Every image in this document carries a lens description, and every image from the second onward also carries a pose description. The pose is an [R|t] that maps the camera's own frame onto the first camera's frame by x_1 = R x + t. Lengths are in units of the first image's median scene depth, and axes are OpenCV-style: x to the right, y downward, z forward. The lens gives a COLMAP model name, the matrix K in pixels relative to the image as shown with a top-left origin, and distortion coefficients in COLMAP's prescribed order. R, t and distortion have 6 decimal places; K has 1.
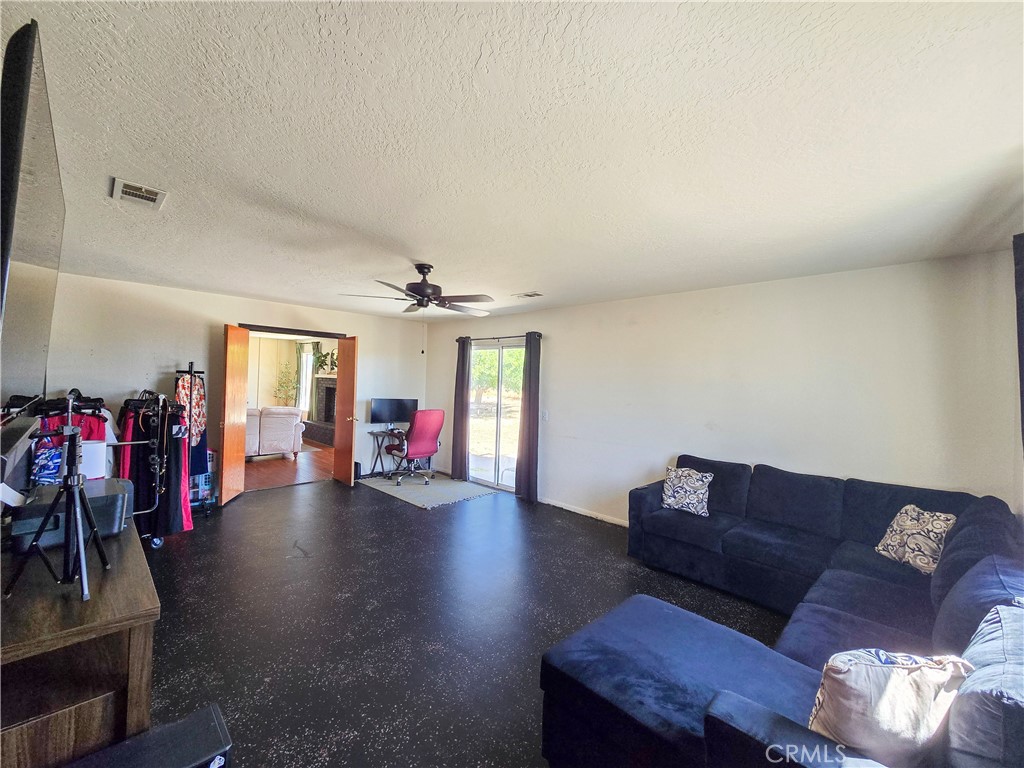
lens RADIAL K [[409.2, 0, 512.0], [0, 409.2, 384.0], [0, 0, 1]] dist [-0.053434, -0.000035]
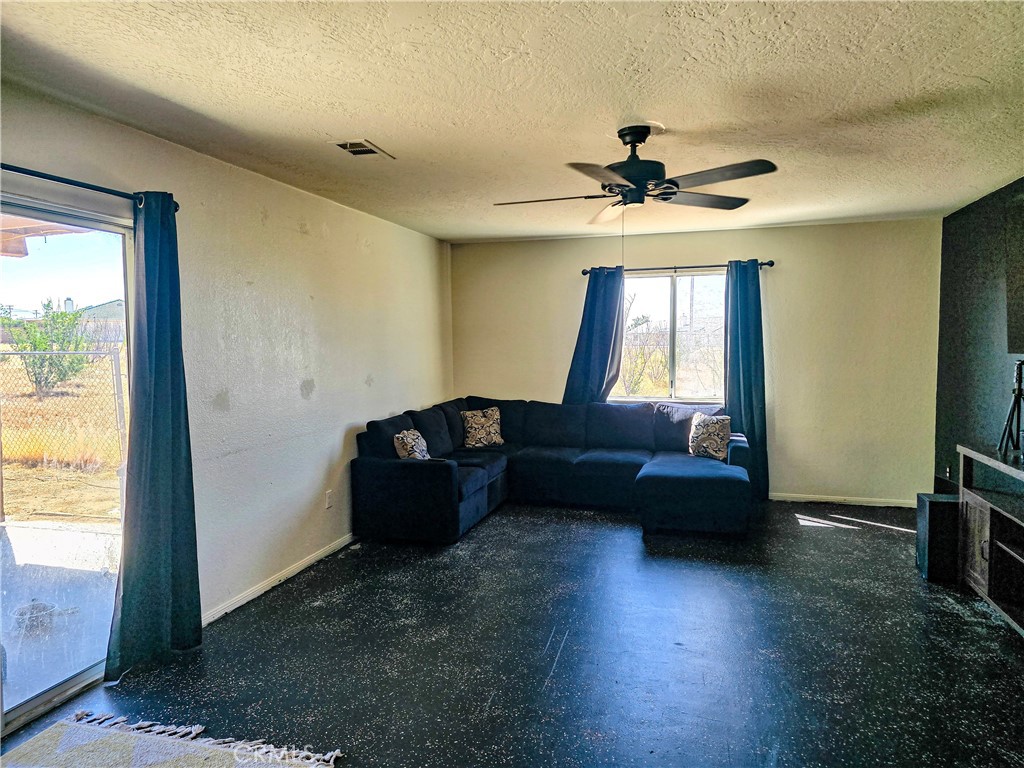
lens RADIAL K [[684.0, 0, 502.2], [0, 684.0, 381.9], [0, 0, 1]] dist [0.058267, -0.050568]
pose [[-0.463125, -0.102633, 0.880331, -1.000637], [-0.018278, 0.994167, 0.106288, -0.057021], [-0.886105, 0.033134, -0.462300, 1.598295]]
